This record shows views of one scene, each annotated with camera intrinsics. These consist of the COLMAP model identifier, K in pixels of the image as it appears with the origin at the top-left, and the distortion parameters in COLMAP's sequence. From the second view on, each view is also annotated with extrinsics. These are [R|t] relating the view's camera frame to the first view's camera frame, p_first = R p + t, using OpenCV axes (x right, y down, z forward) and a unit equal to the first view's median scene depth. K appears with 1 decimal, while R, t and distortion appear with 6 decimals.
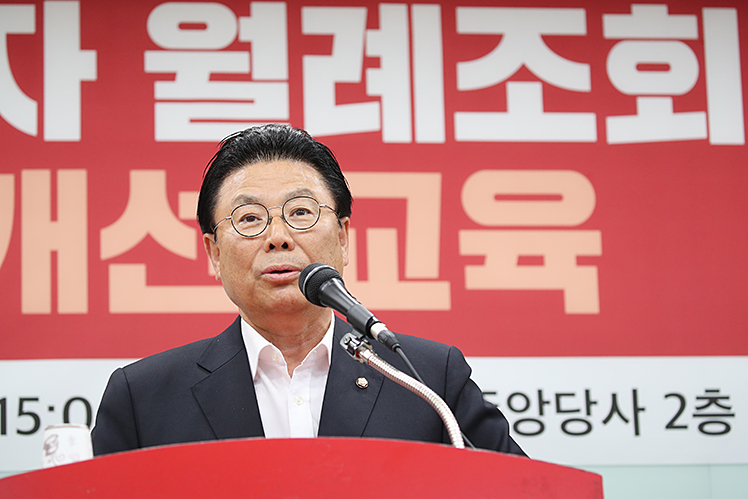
lens RADIAL K [[2695.8, 0, 368.5], [0, 2695.8, 254.8], [0, 0, 1]] dist [0.024004, 0.000000]
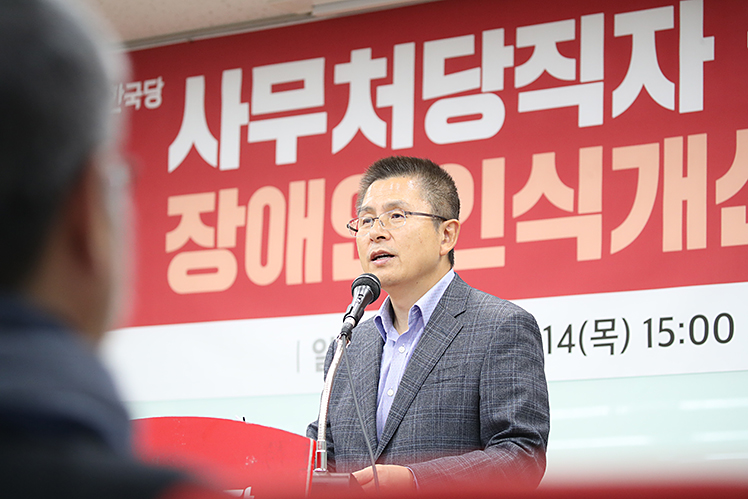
lens RADIAL K [[2695.8, 0, 376.0], [0, 2695.8, 244.1], [0, 0, 1]] dist [0.024004, 0.000000]
pose [[0.689151, -0.059346, -0.722183, 0.687090], [0.112312, 0.993345, 0.025546, -0.029326], [0.715861, -0.098715, 0.691230, 0.014320]]
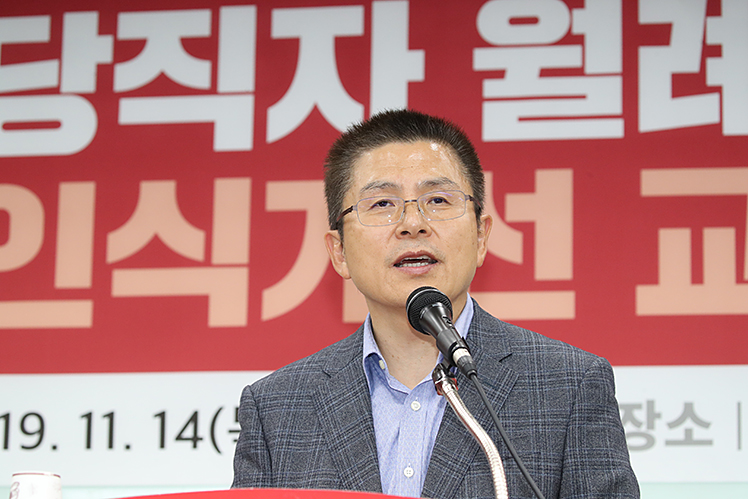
lens RADIAL K [[2531.6, 0, 377.5], [0, 2531.6, 293.3], [0, 0, 1]] dist [-0.053314, 0.000000]
pose [[0.958772, -0.013192, -0.283870, 0.139842], [0.016869, 0.999802, 0.010512, 0.001852], [0.283675, -0.014867, 0.958805, 0.121820]]
